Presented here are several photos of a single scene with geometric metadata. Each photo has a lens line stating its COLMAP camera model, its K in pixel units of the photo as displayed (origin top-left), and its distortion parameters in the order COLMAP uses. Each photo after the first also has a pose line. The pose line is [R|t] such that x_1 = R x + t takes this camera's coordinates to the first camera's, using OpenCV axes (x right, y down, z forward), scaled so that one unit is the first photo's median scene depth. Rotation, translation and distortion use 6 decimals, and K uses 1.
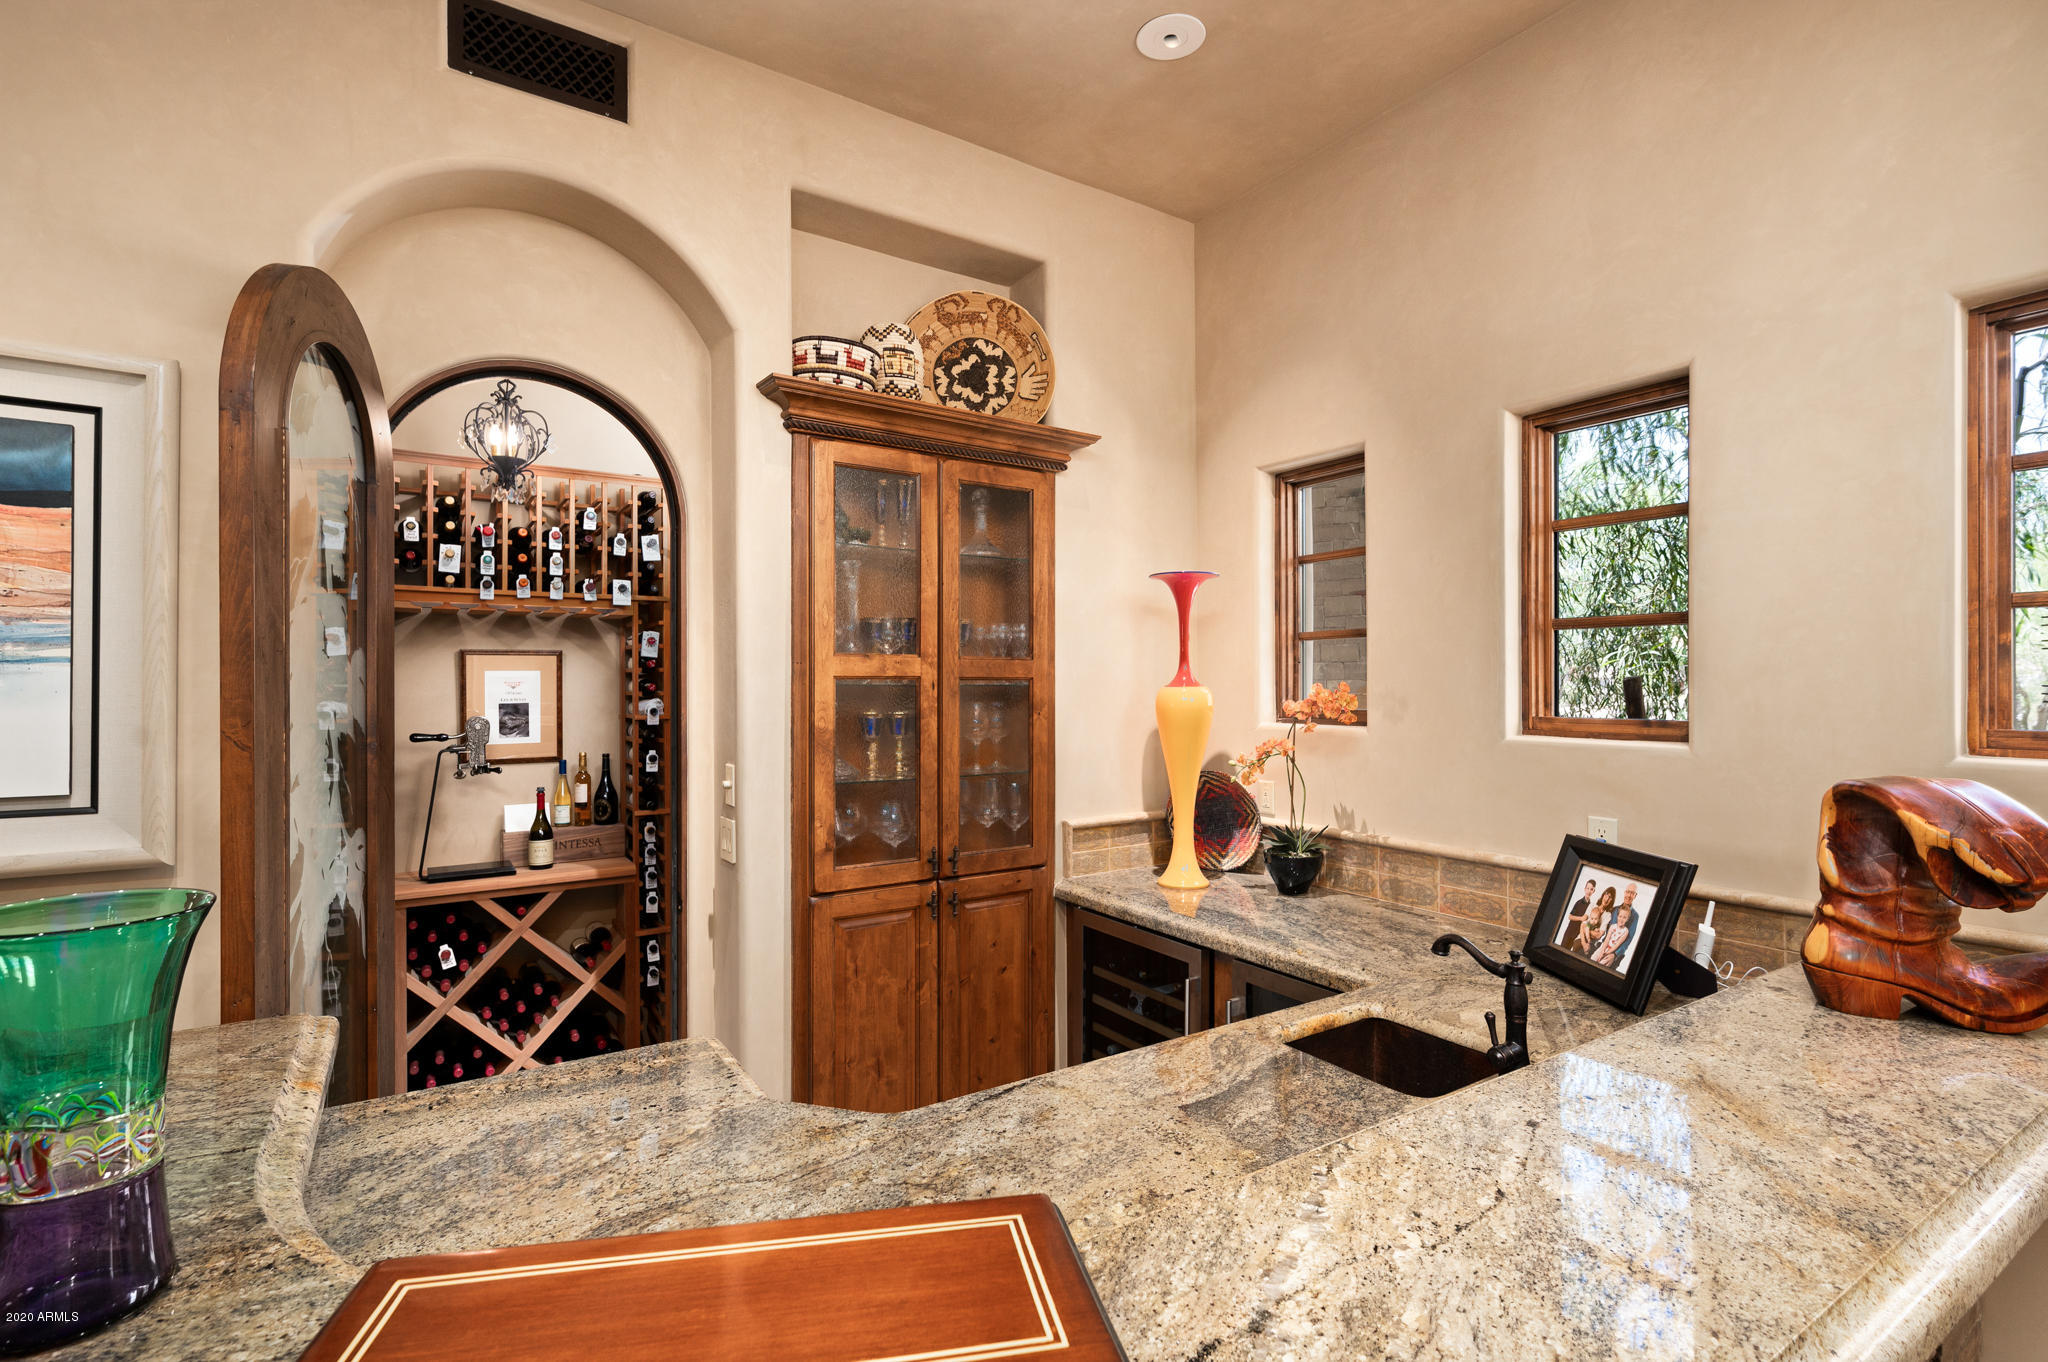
lens RADIAL K [[936.4, 0, 1020.1], [0, 936.4, 687.3], [0, 0, 1]] dist [0.005369, -0.000307]
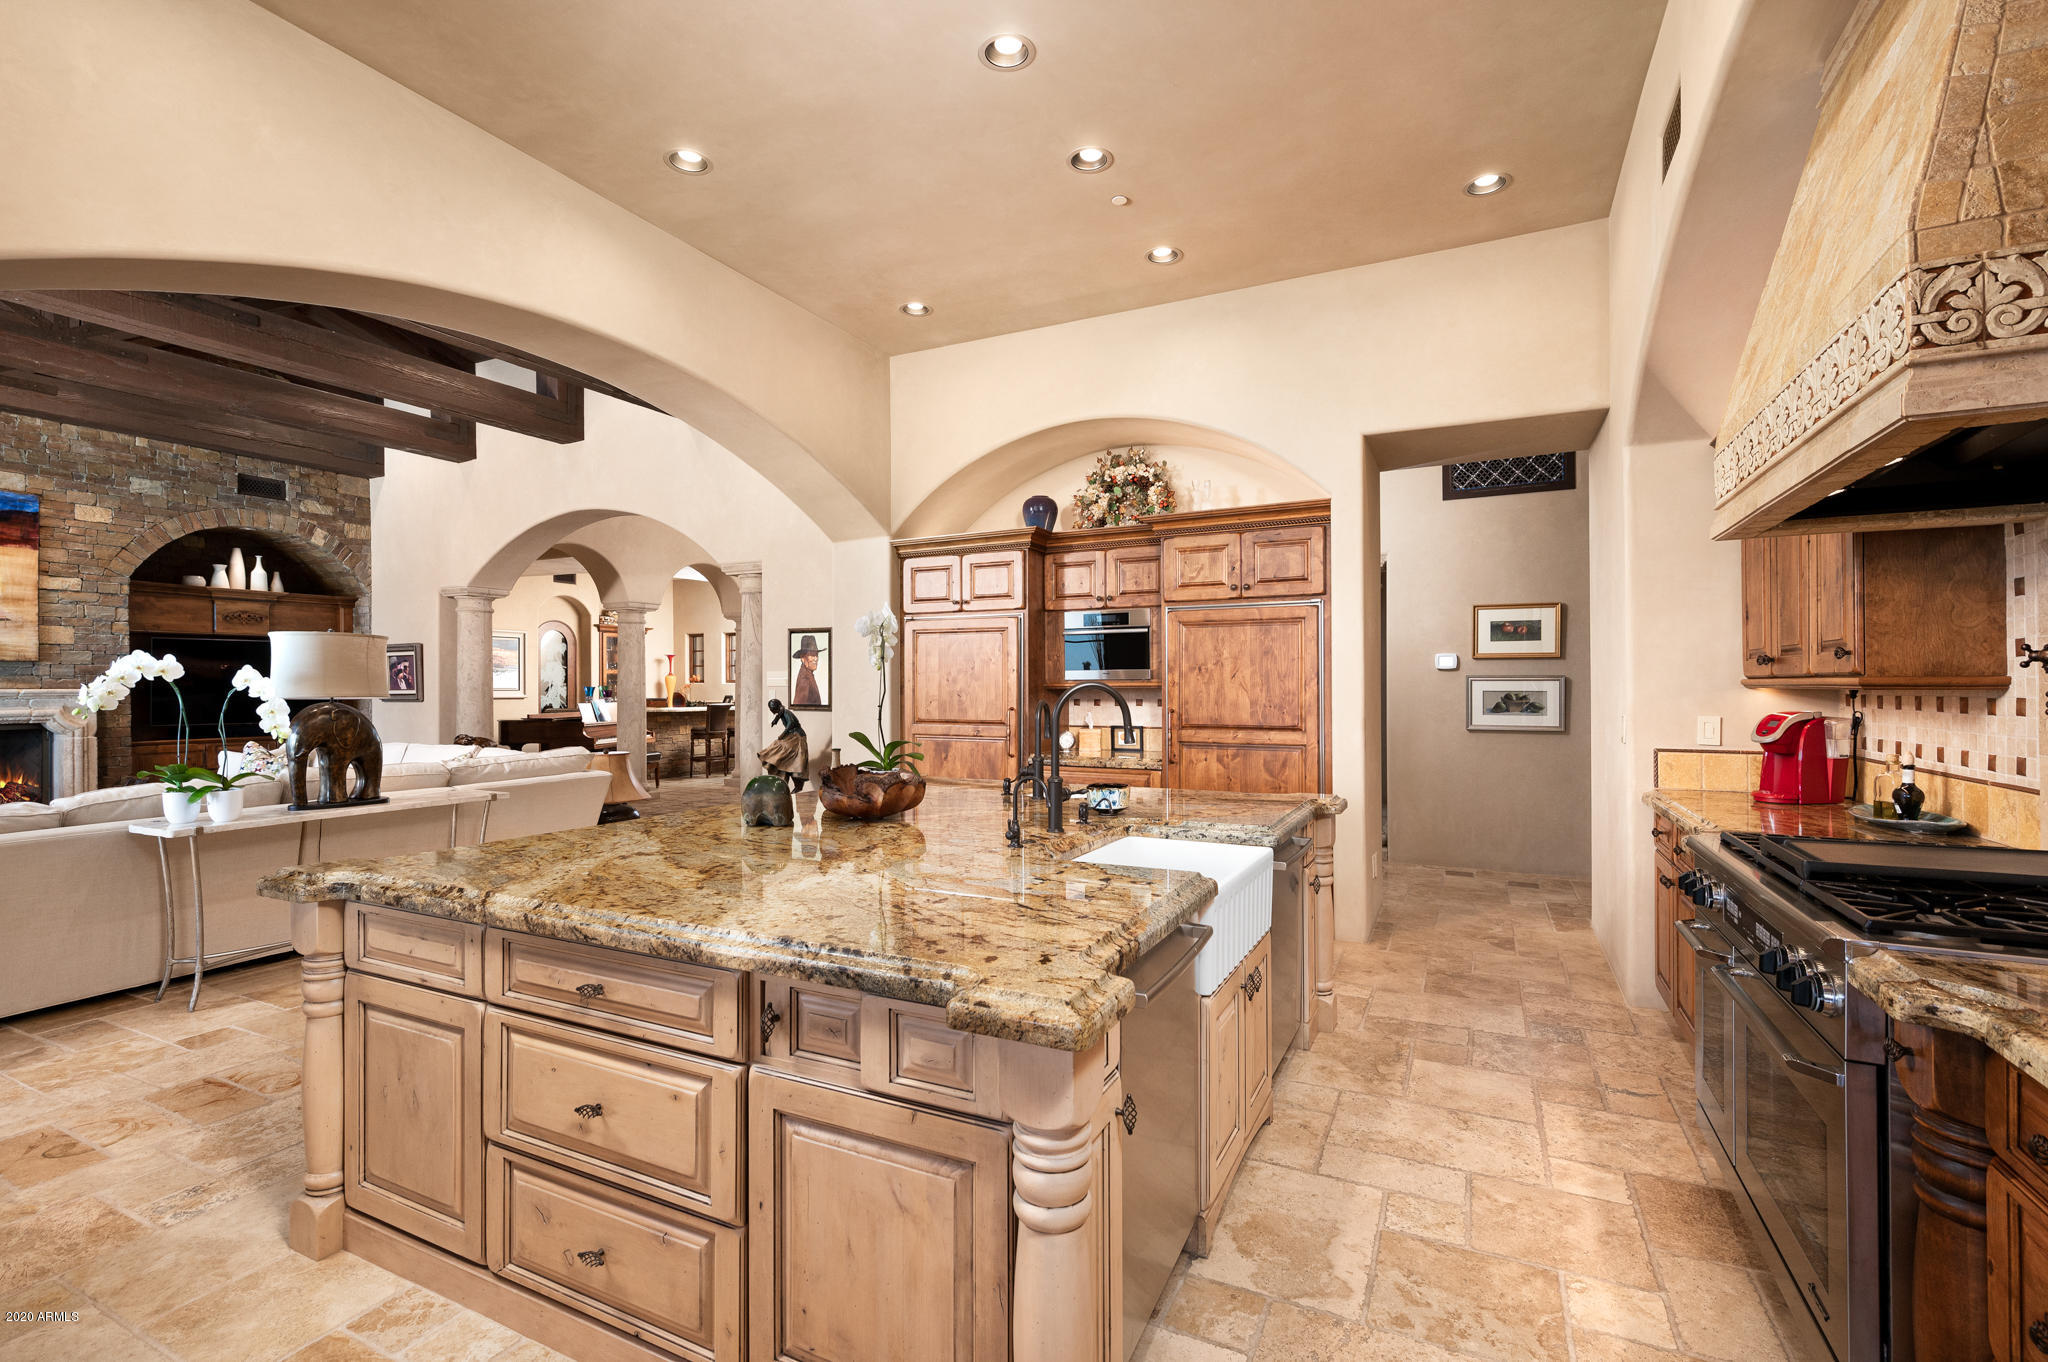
lens RADIAL K [[936.4, 0, 1034.7], [0, 936.4, 679.2], [0, 0, 1]] dist [0.005369, -0.000307]
pose [[0.862470, 0.005052, 0.506083, -0.808719], [-0.001733, 0.999974, -0.007029, 0.060640], [-0.506106, 0.005185, 0.862456, -5.102091]]
